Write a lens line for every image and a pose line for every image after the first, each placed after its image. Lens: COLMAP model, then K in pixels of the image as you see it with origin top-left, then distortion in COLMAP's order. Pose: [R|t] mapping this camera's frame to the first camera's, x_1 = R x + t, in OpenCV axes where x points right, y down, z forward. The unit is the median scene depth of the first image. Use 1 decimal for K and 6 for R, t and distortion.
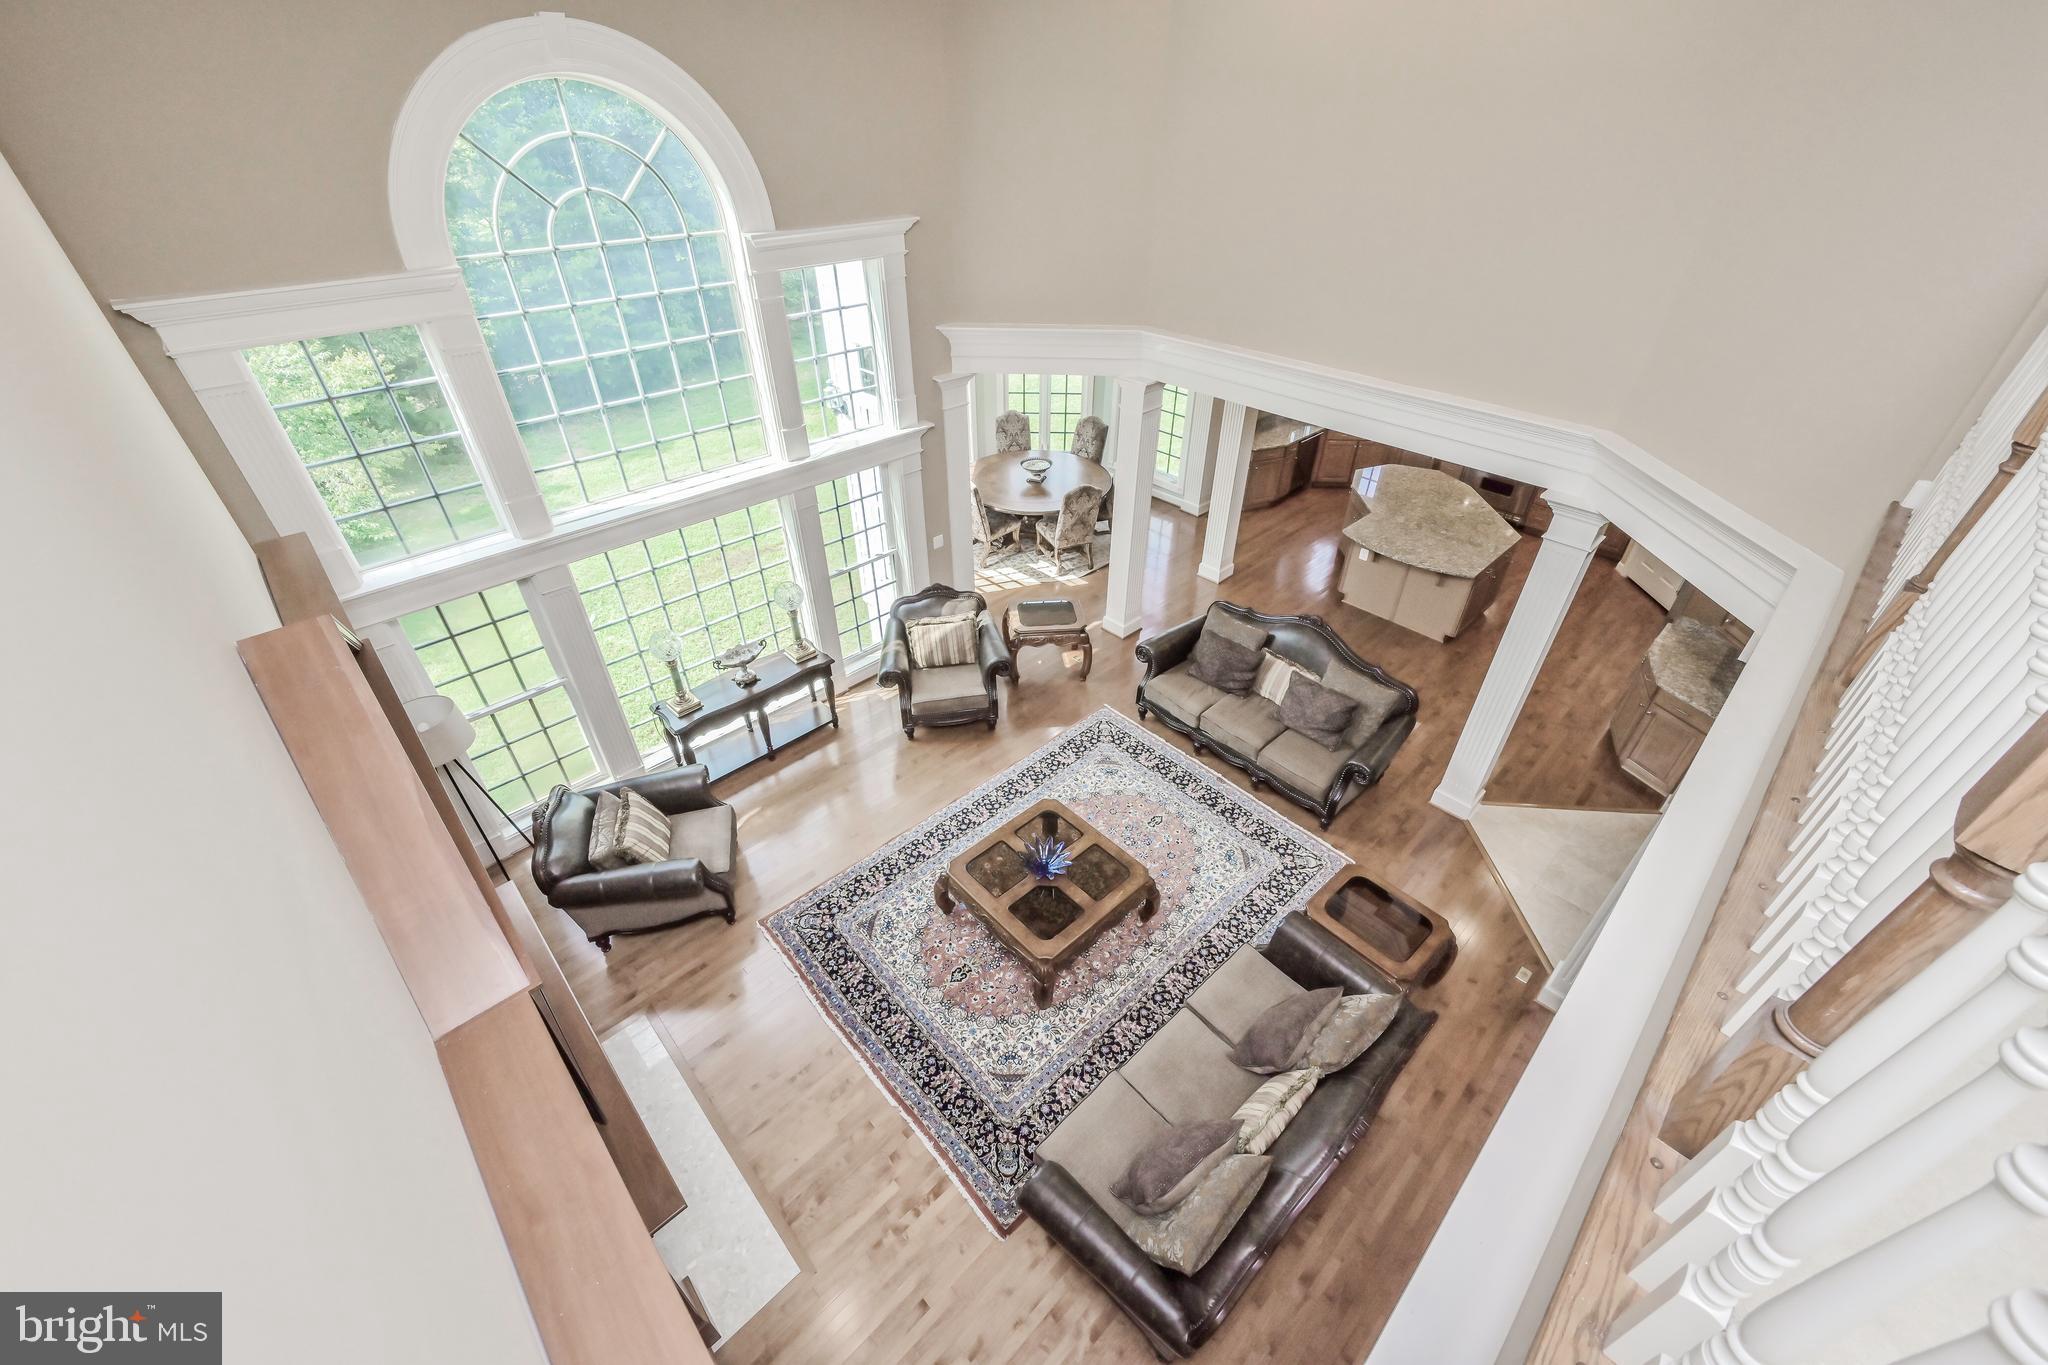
lens RADIAL K [[810.0, 0, 1024.0], [0, 810.0, 682.5], [0, 0, 1]] dist [-0.000156, -0.000003]
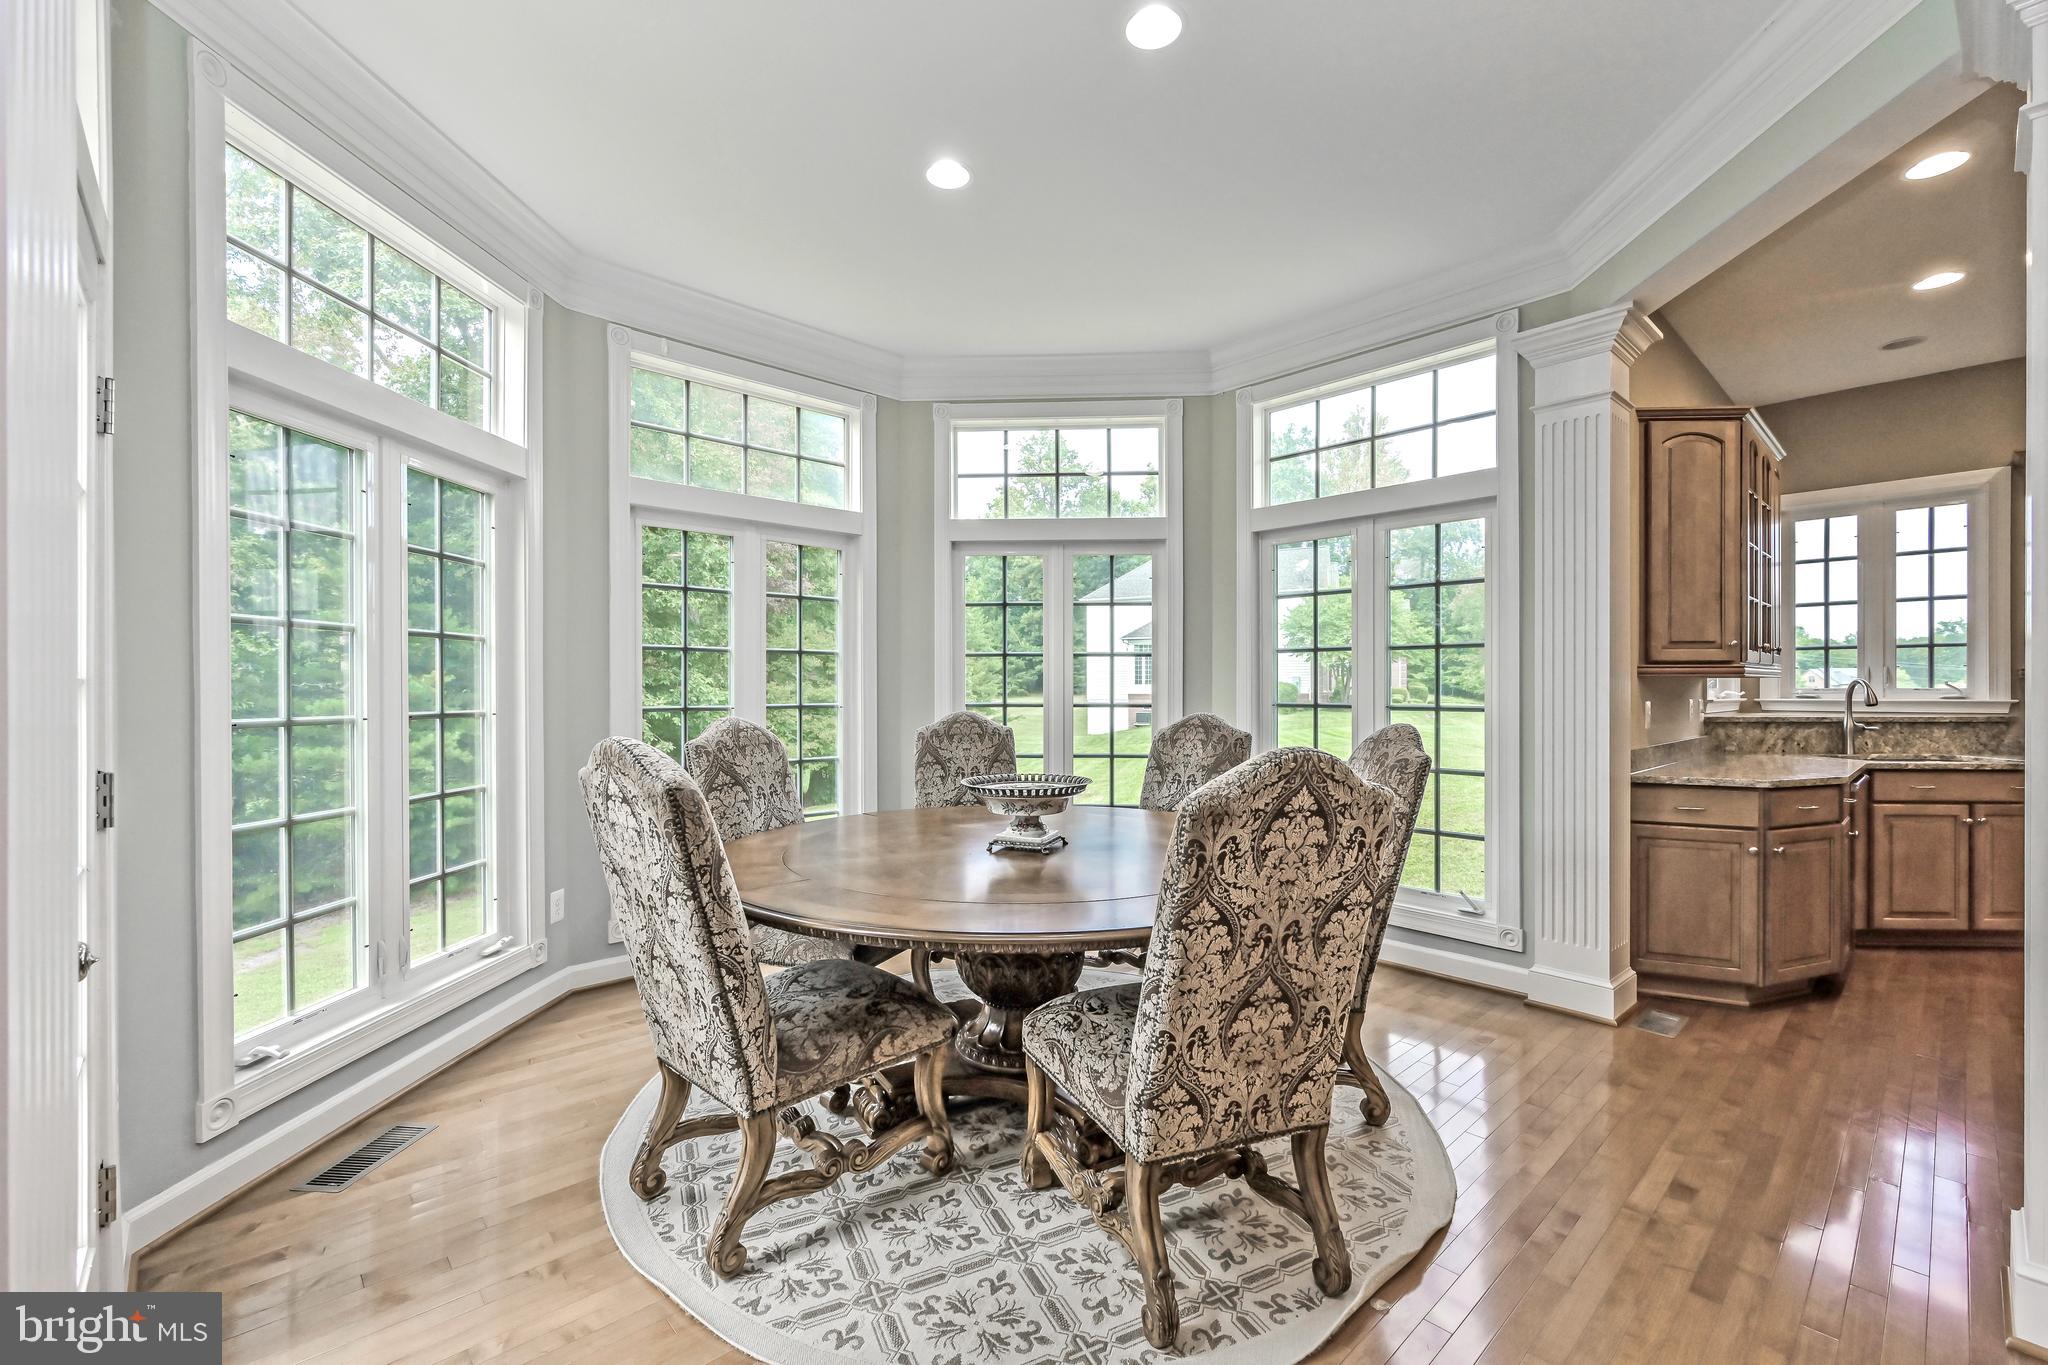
lens RADIAL K [[870.9, 0, 1024.0], [0, 870.9, 682.5], [0, 0, 1]] dist [-0.000074, -0.000145]
pose [[0.999909, -0.002200, -0.013320, 0.018145], [-0.006253, 0.799003, -0.601294, -0.130534], [0.011966, 0.601323, 0.798917, 0.766516]]
